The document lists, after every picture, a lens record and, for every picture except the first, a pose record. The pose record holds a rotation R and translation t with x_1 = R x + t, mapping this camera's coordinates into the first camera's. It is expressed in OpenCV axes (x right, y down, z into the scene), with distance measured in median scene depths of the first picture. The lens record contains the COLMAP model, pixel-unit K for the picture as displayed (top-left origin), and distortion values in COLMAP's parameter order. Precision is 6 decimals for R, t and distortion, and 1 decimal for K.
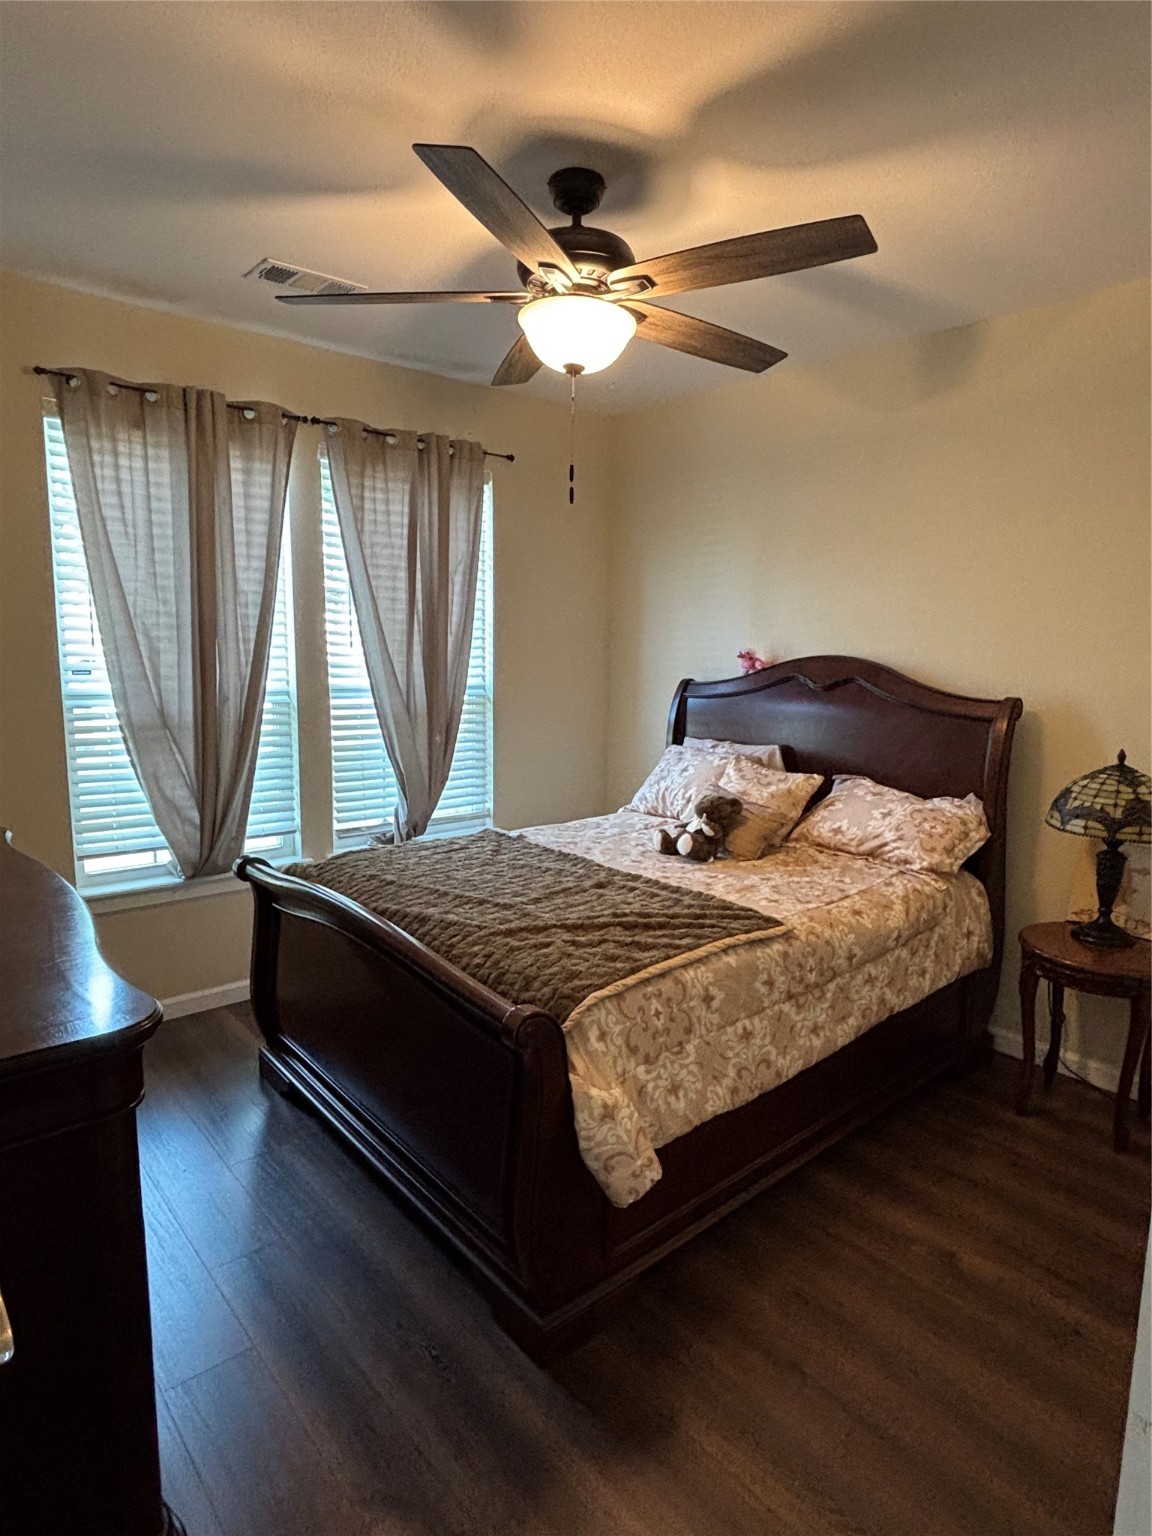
lens RADIAL K [[864.5, 0, 577.7], [0, 864.5, 760.8], [0, 0, 1]] dist [0.028564, -0.003077]
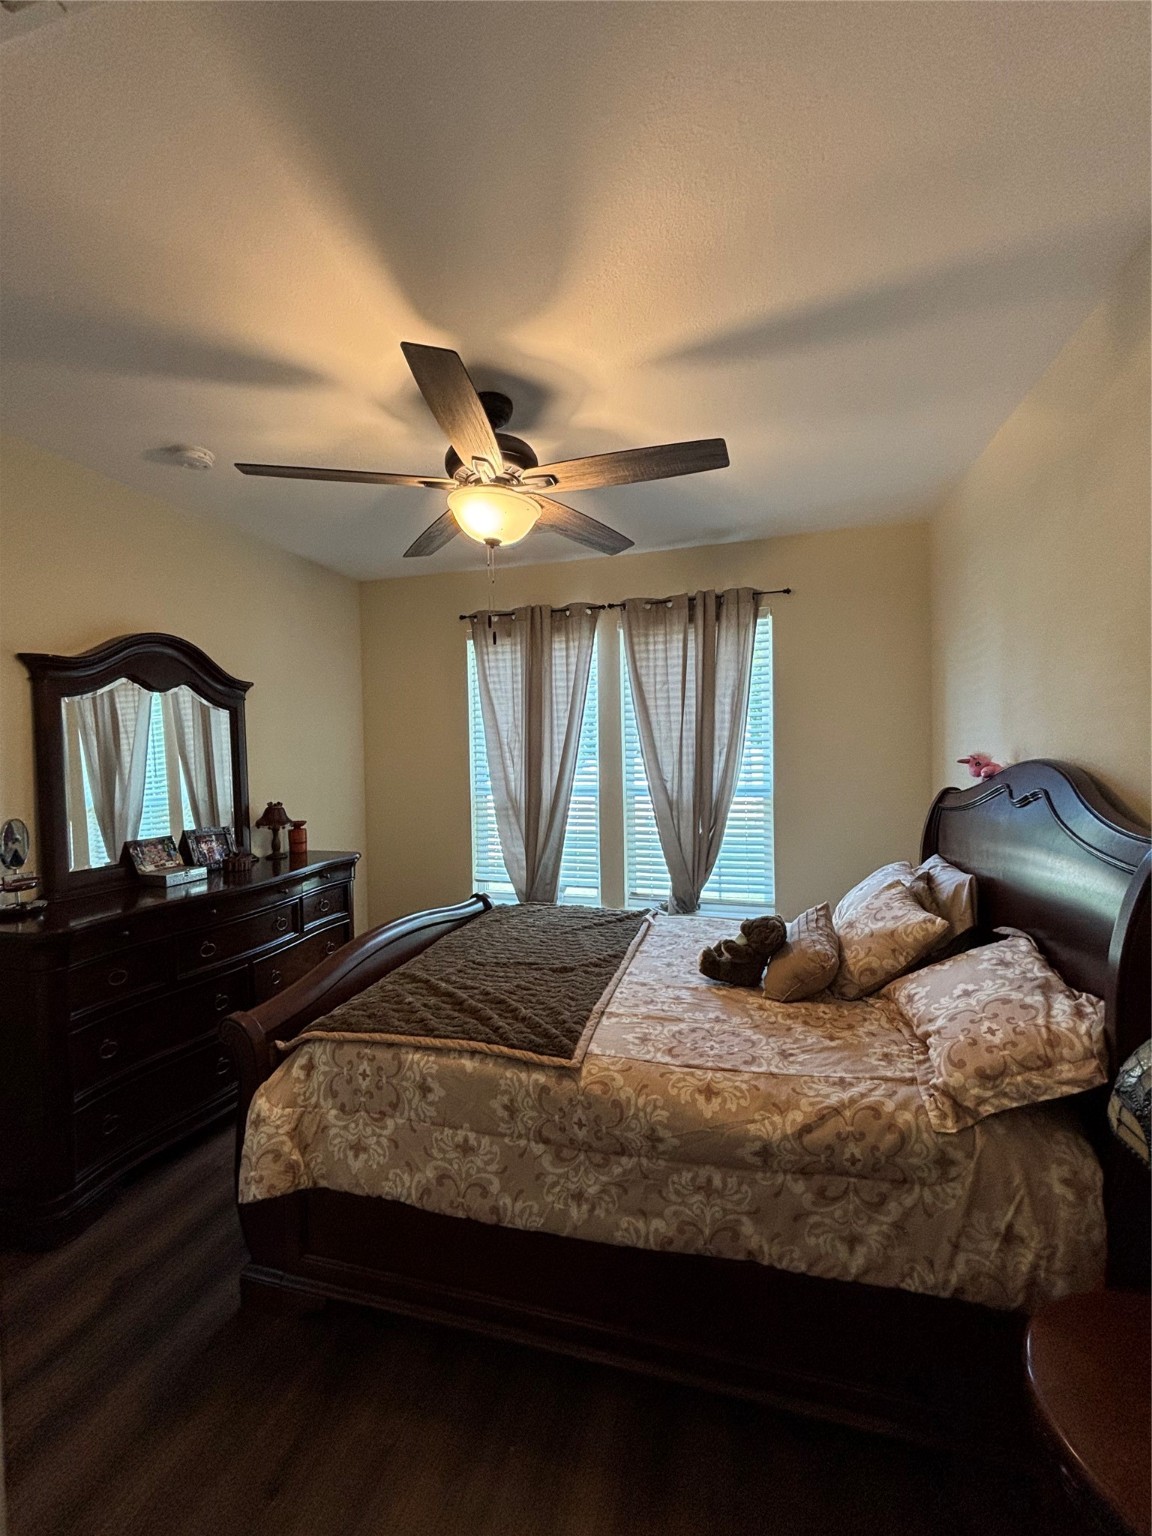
lens RADIAL K [[615.6, 0, 578.0], [0, 615.6, 770.4], [0, 0, 1]] dist [-0.004267, 0.001313]
pose [[0.554370, -0.000297, -0.832270, 0.744199], [-0.091701, 0.993890, -0.061436, -0.068529], [0.827203, 0.110378, 0.550956, 0.593394]]
